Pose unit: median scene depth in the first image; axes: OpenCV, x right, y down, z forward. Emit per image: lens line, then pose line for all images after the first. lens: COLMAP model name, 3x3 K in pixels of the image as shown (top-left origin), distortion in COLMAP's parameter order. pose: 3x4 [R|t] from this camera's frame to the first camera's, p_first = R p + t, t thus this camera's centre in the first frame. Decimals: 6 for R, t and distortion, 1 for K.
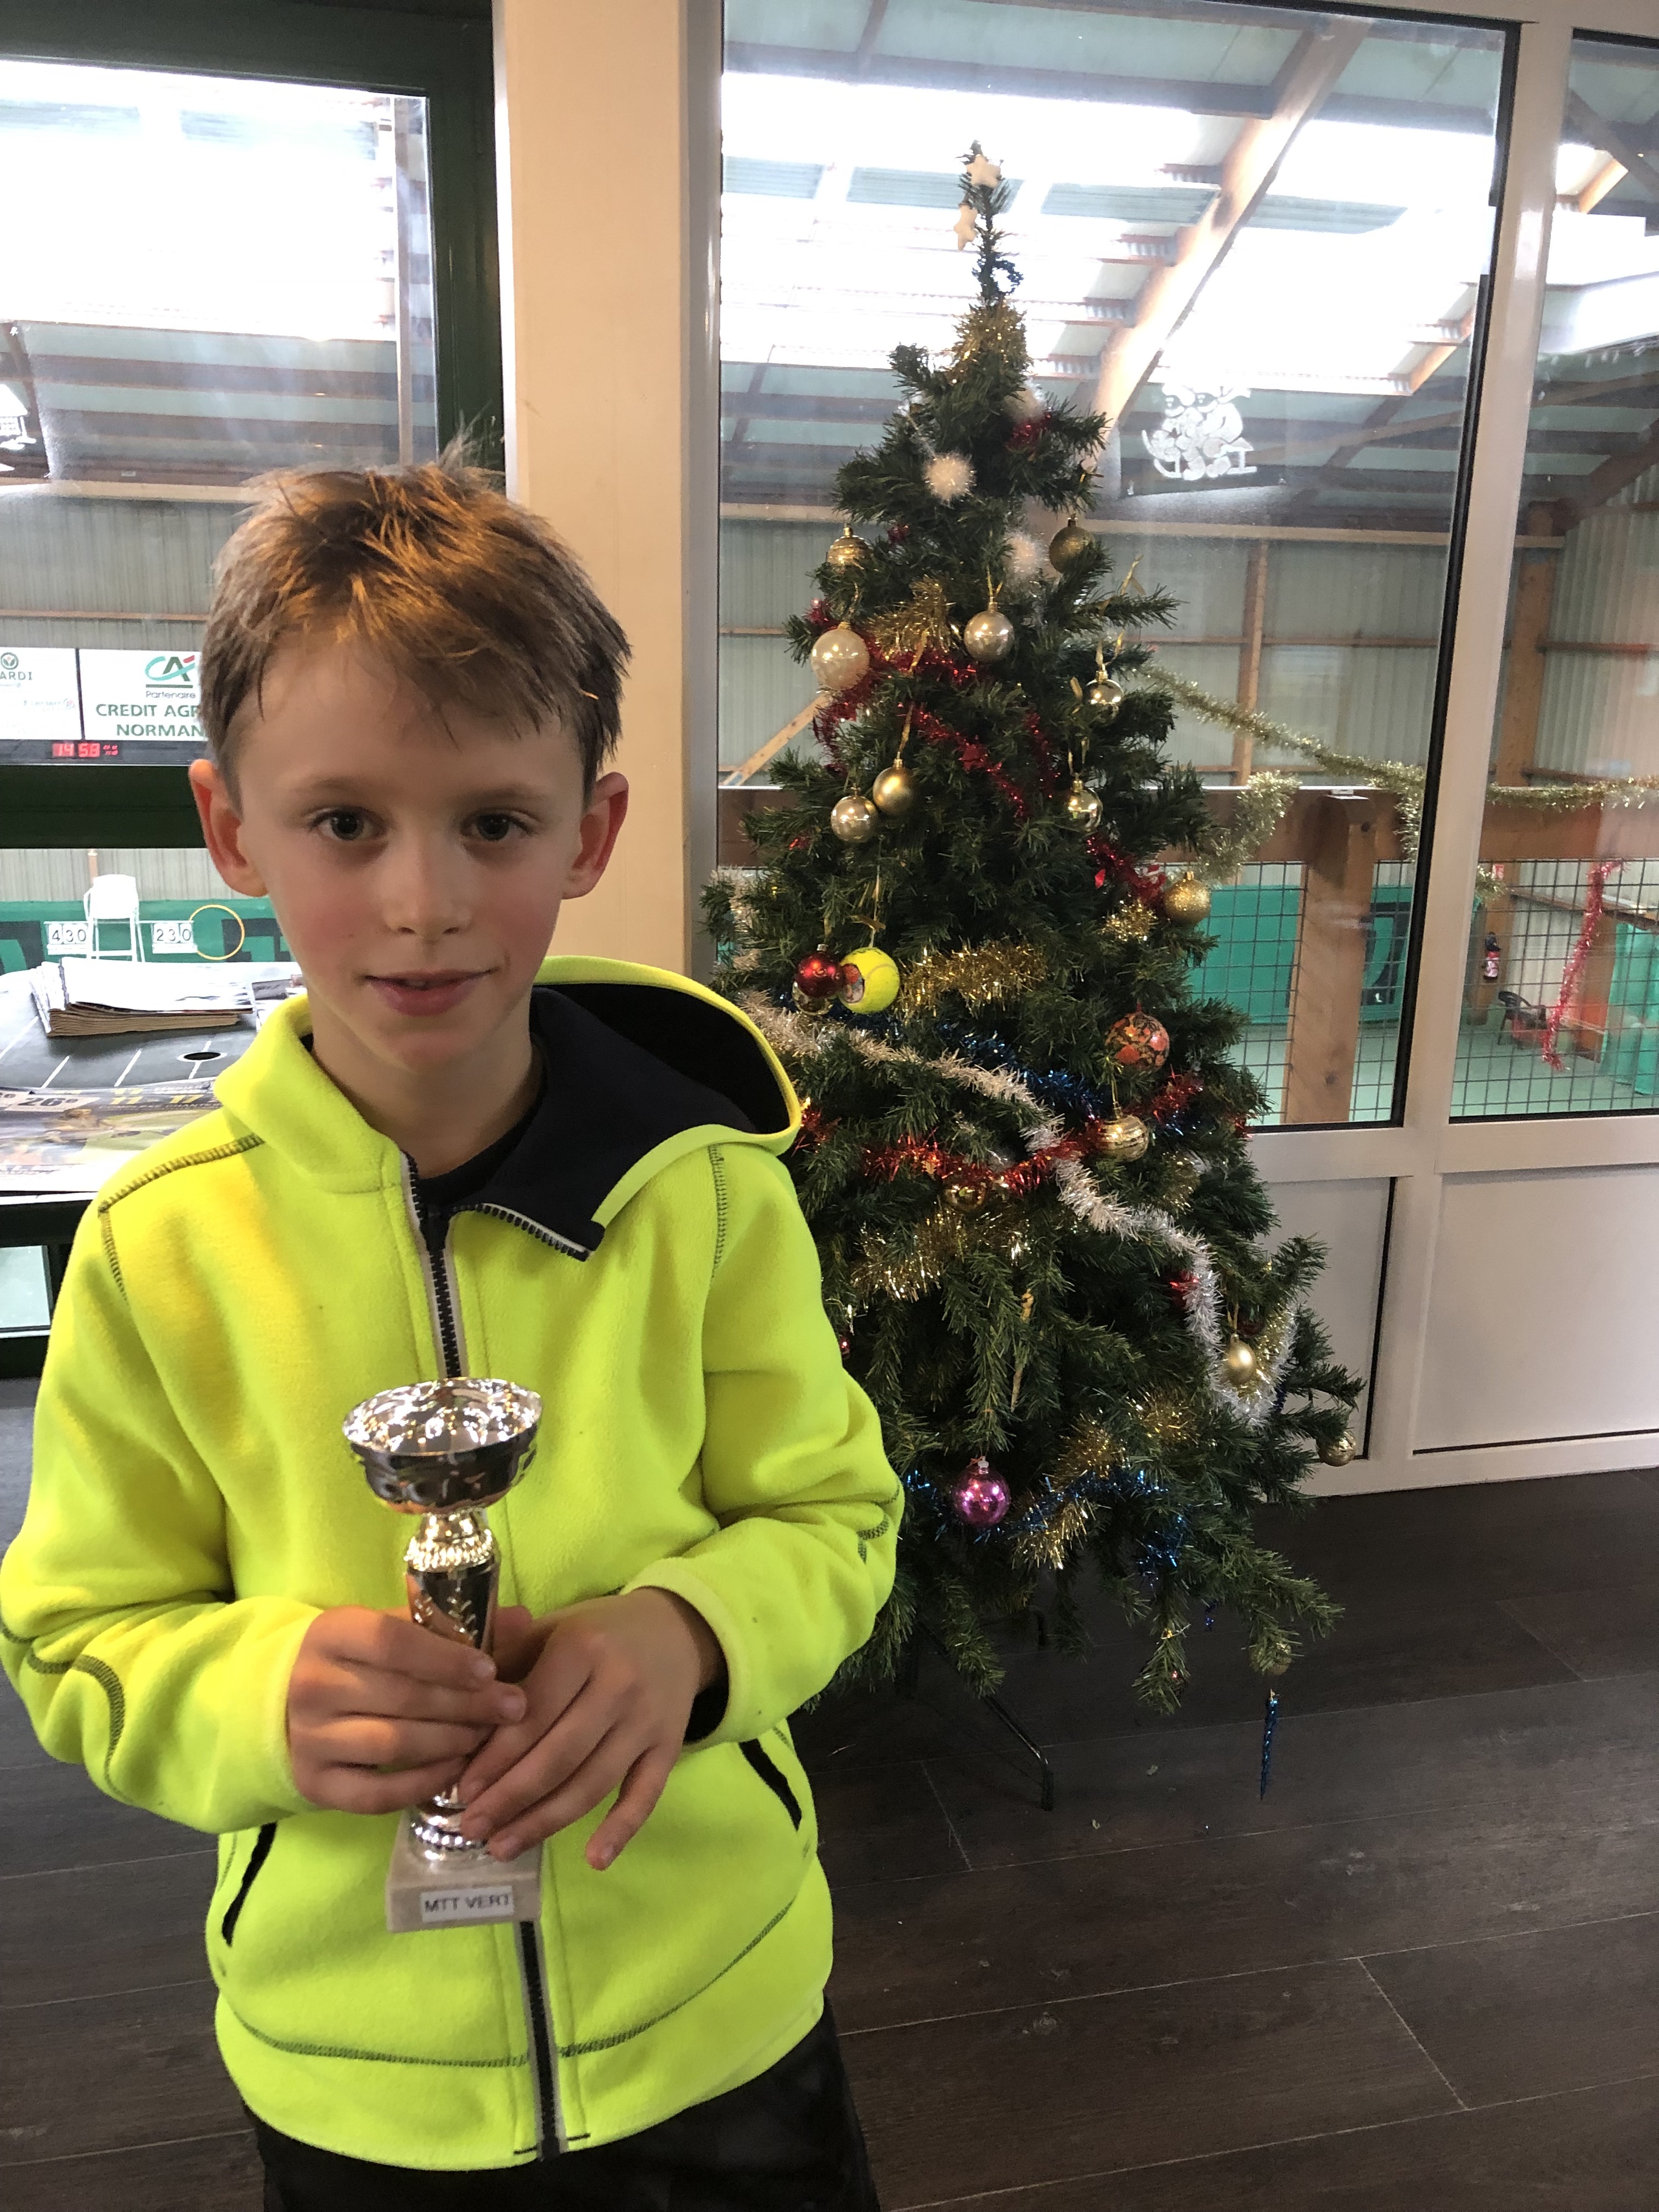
lens RADIAL K [[1780.0, 0, 829.5], [0, 1780.0, 1106.0], [0, 0, 1]] dist [0.003860, 0.004345]
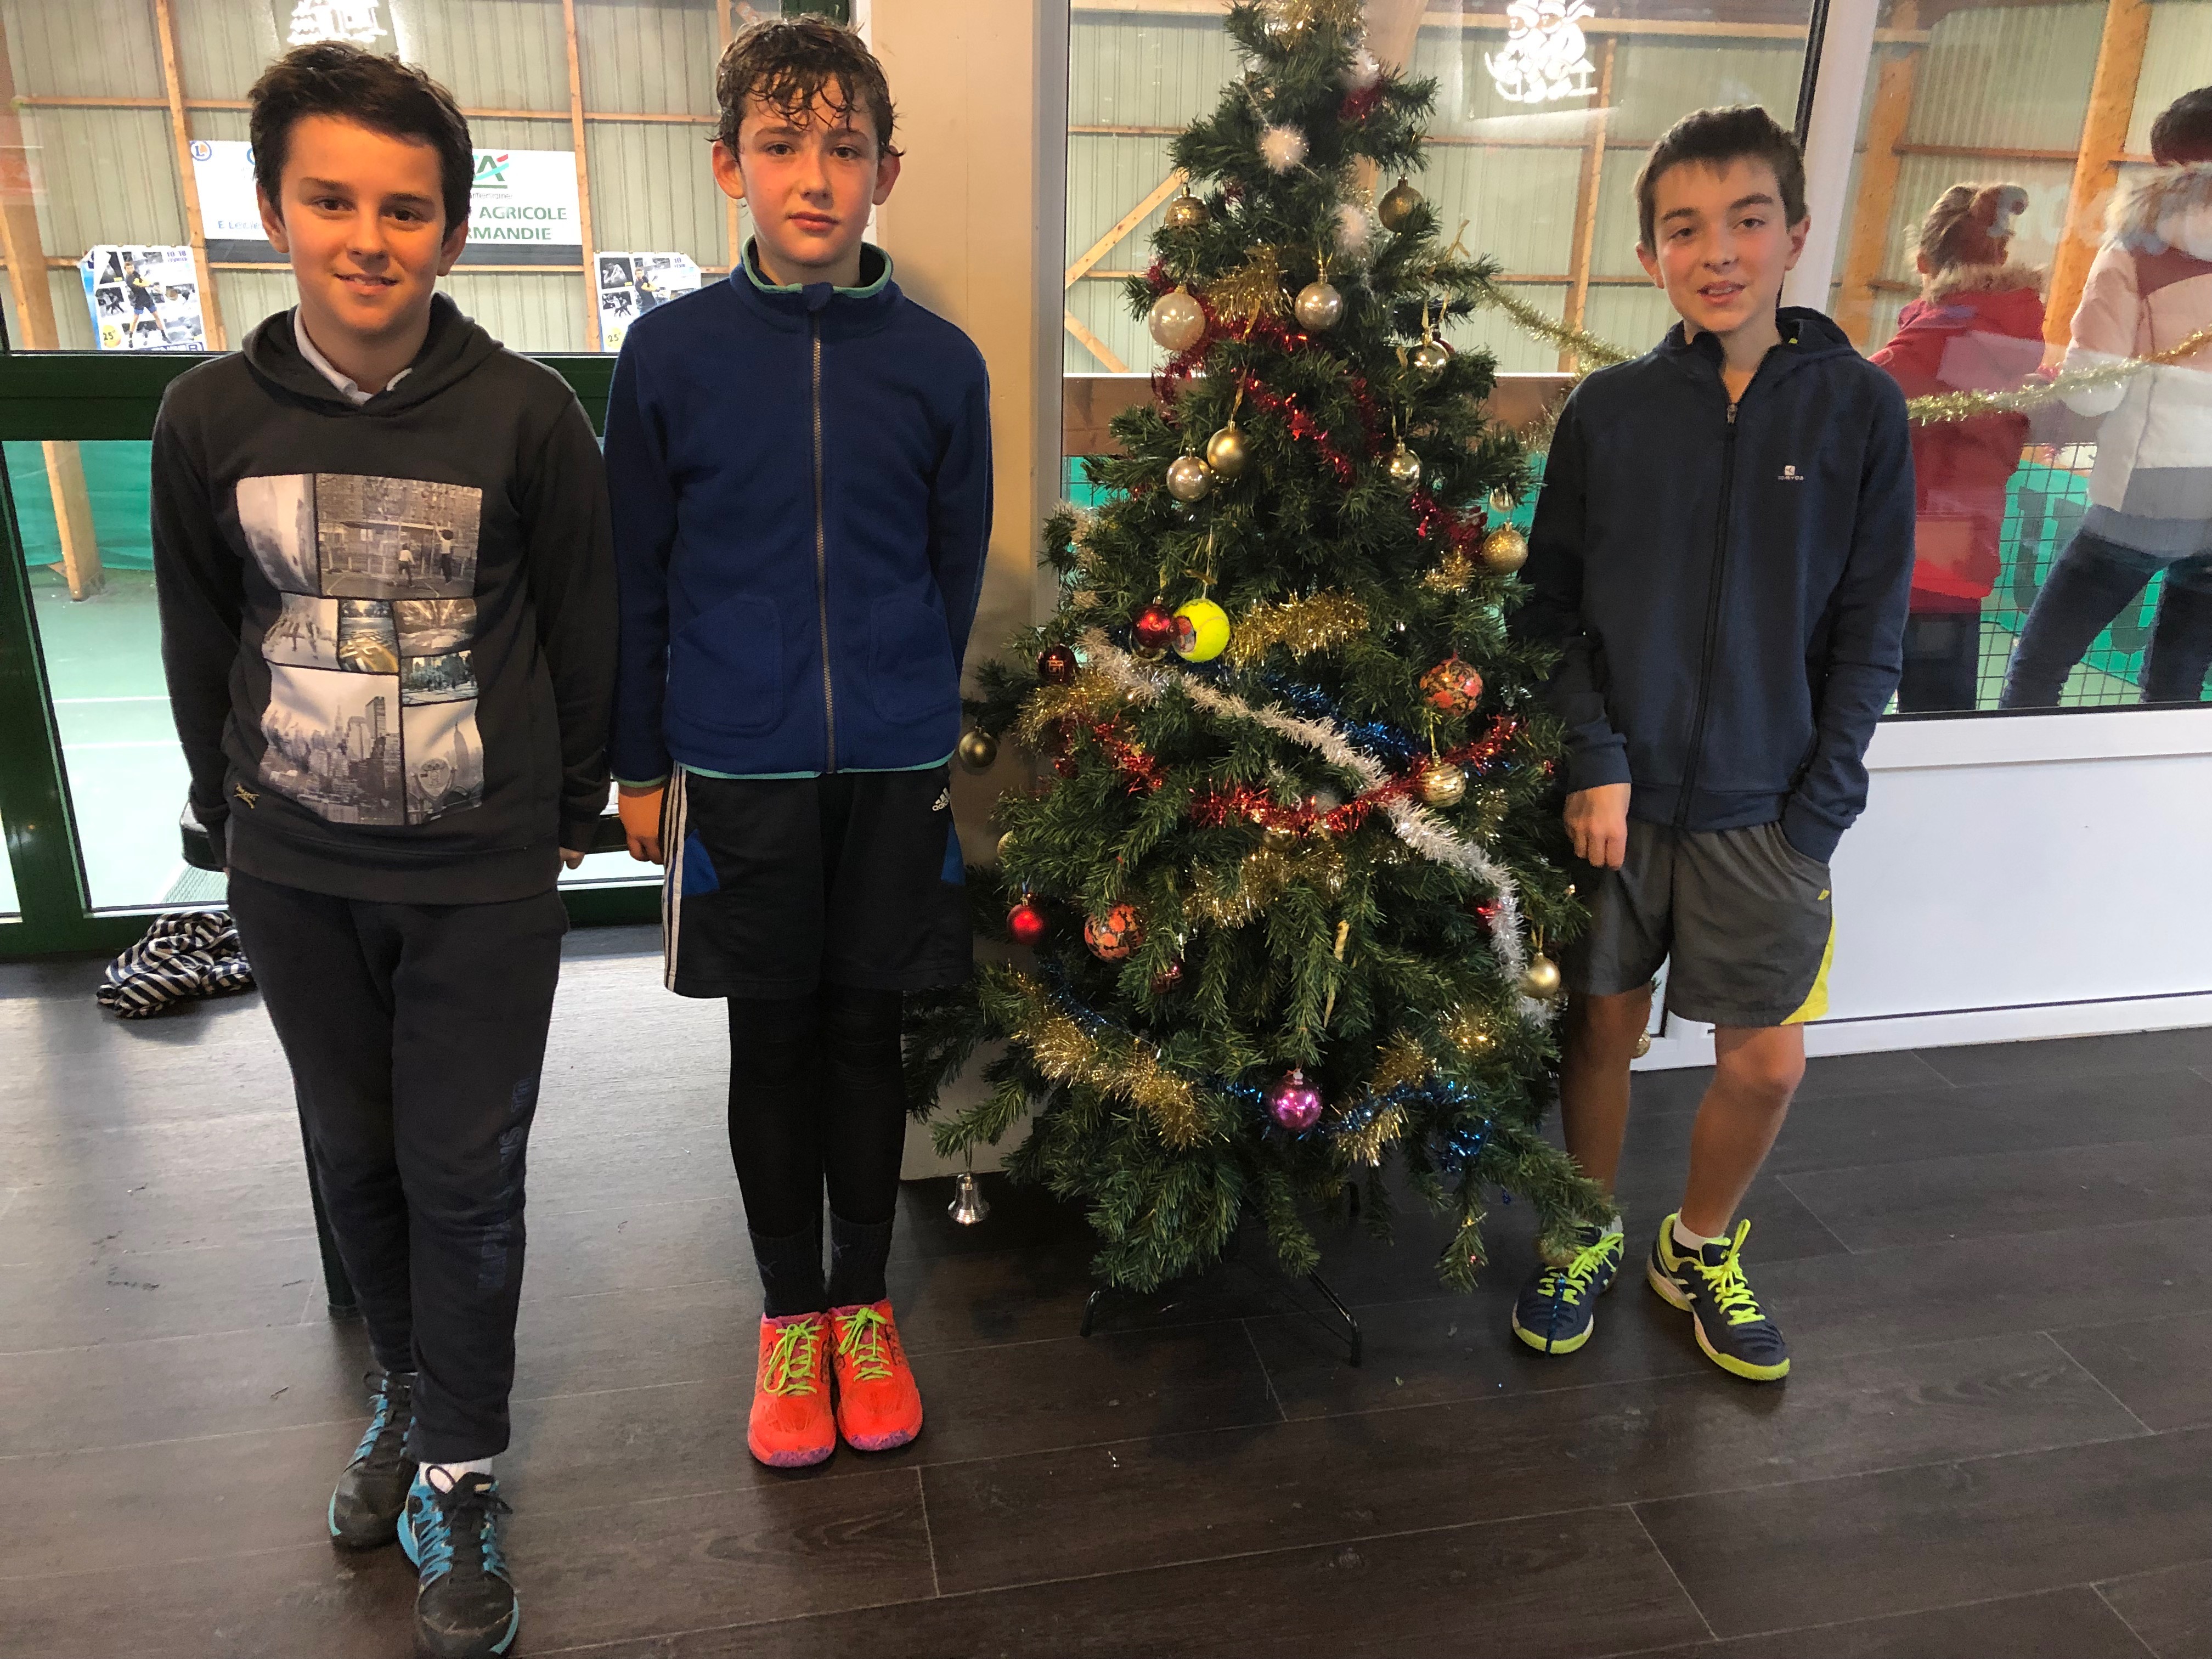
lens RADIAL K [[1781.6, 0, 1106.0], [0, 1781.6, 829.5], [0, 0, 1]] dist [-0.032560, 0.062476]
pose [[0.999626, 0.004898, -0.026894, -0.005699], [-0.001637, 0.992775, 0.119982, -0.080247], [0.027287, -0.119893, 0.992412, -0.071454]]
